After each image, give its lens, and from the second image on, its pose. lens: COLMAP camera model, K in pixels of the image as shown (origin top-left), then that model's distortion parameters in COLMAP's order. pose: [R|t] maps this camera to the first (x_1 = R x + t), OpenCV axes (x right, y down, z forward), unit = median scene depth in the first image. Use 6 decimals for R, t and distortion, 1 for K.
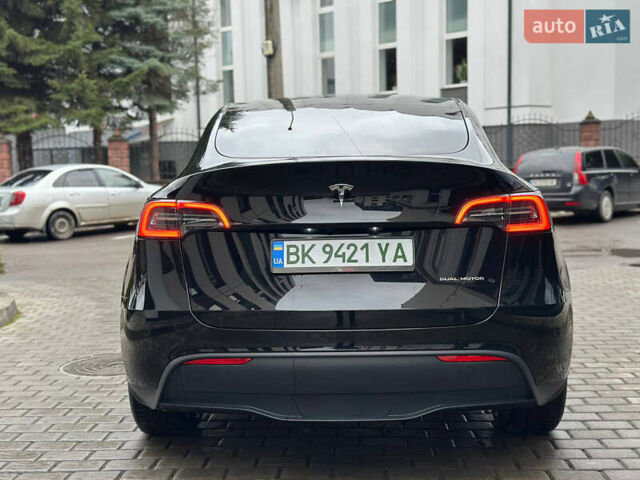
lens RADIAL K [[882.9, 0, 315.2], [0, 882.9, 246.5], [0, 0, 1]] dist [0.105773, 0.000000]
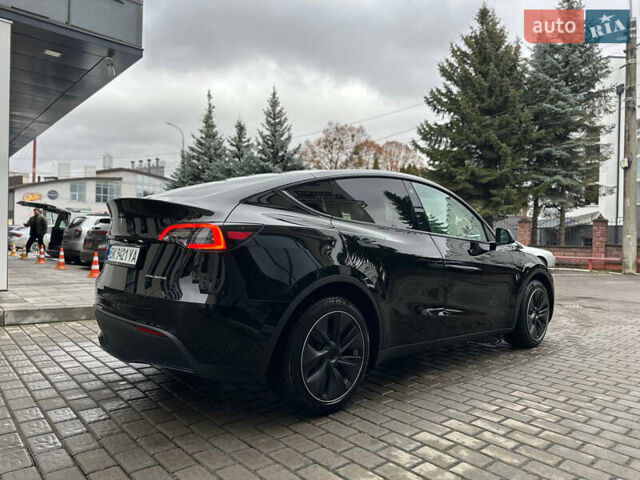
lens RADIAL K [[446.7, 0, 322.7], [0, 446.7, 240.3], [0, 0, 1]] dist [0.013542, -0.014984]
pose [[0.692299, 0.041836, -0.720397, 0.755198], [-0.105318, 0.993486, -0.043514, -0.017989], [0.713884, 0.105995, 0.692196, 0.576476]]
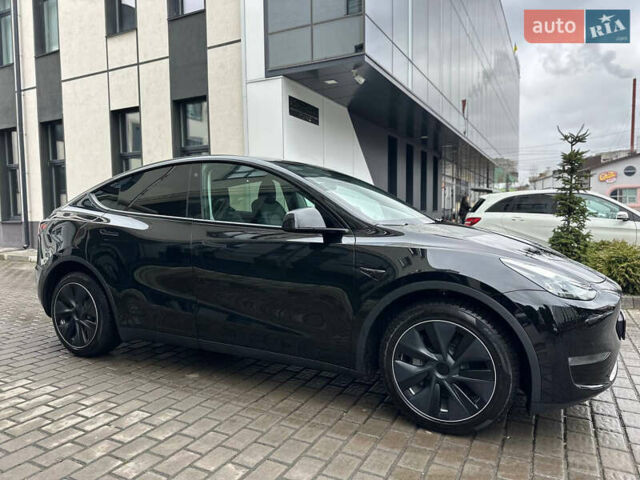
lens RADIAL K [[454.7, 0, 321.8], [0, 454.7, 239.4], [0, 0, 1]] dist [0.023080, -0.033808]
pose [[-0.429885, 0.077027, -0.899592, 0.899518], [-0.055727, 0.992191, 0.111586, -0.162569], [0.901162, 0.098100, -0.422235, 1.931313]]
